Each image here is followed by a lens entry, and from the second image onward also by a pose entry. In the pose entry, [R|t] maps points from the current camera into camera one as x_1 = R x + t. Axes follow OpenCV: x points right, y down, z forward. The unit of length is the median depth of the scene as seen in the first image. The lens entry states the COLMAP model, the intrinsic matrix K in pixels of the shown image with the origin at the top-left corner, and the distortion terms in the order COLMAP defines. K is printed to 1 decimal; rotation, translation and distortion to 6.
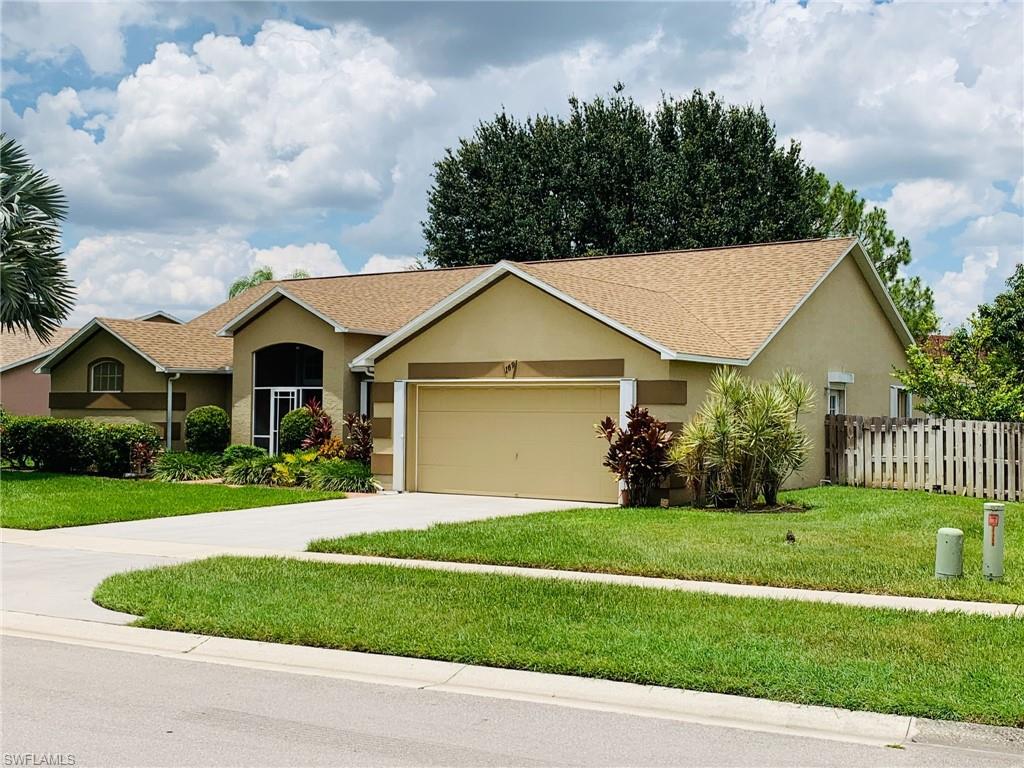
lens RADIAL K [[1256.9, 0, 518.4], [0, 1256.9, 384.3], [0, 0, 1]] dist [0.170168, 0.000000]
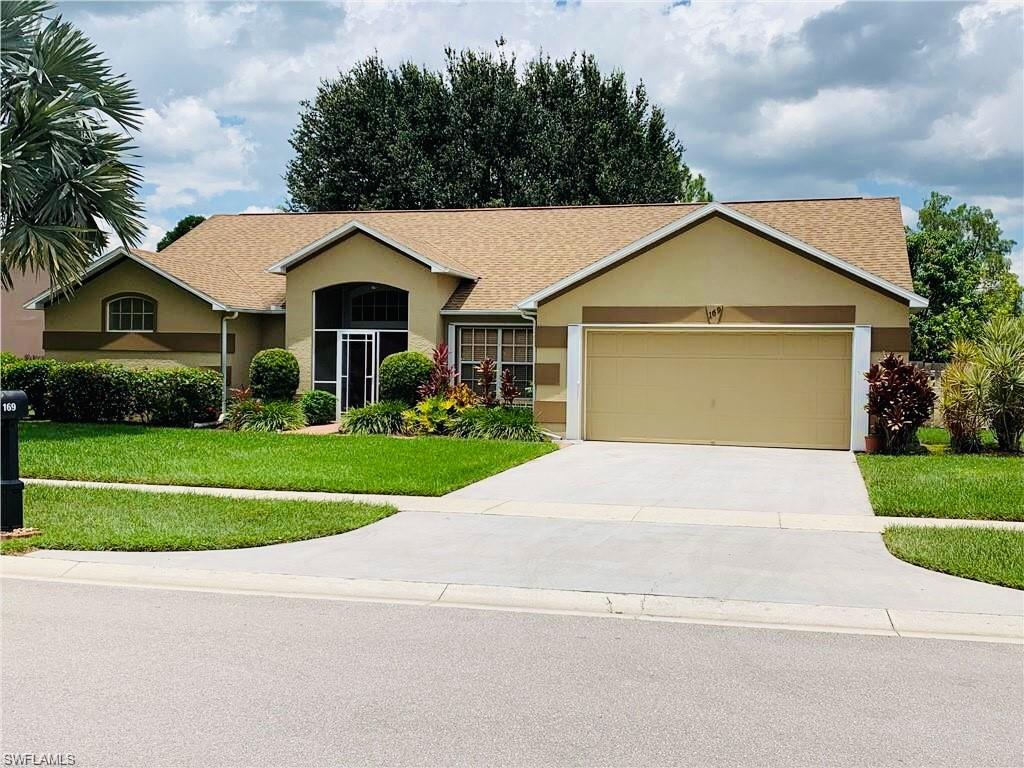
lens RADIAL K [[1134.9, 0, 507.3], [0, 1134.9, 386.7], [0, 0, 1]] dist [0.136523, 0.000000]
pose [[0.940935, -0.003391, 0.338570, -0.363338], [-0.012933, 0.998860, 0.045948, 0.004313], [-0.338340, -0.047613, 0.939819, 0.169783]]
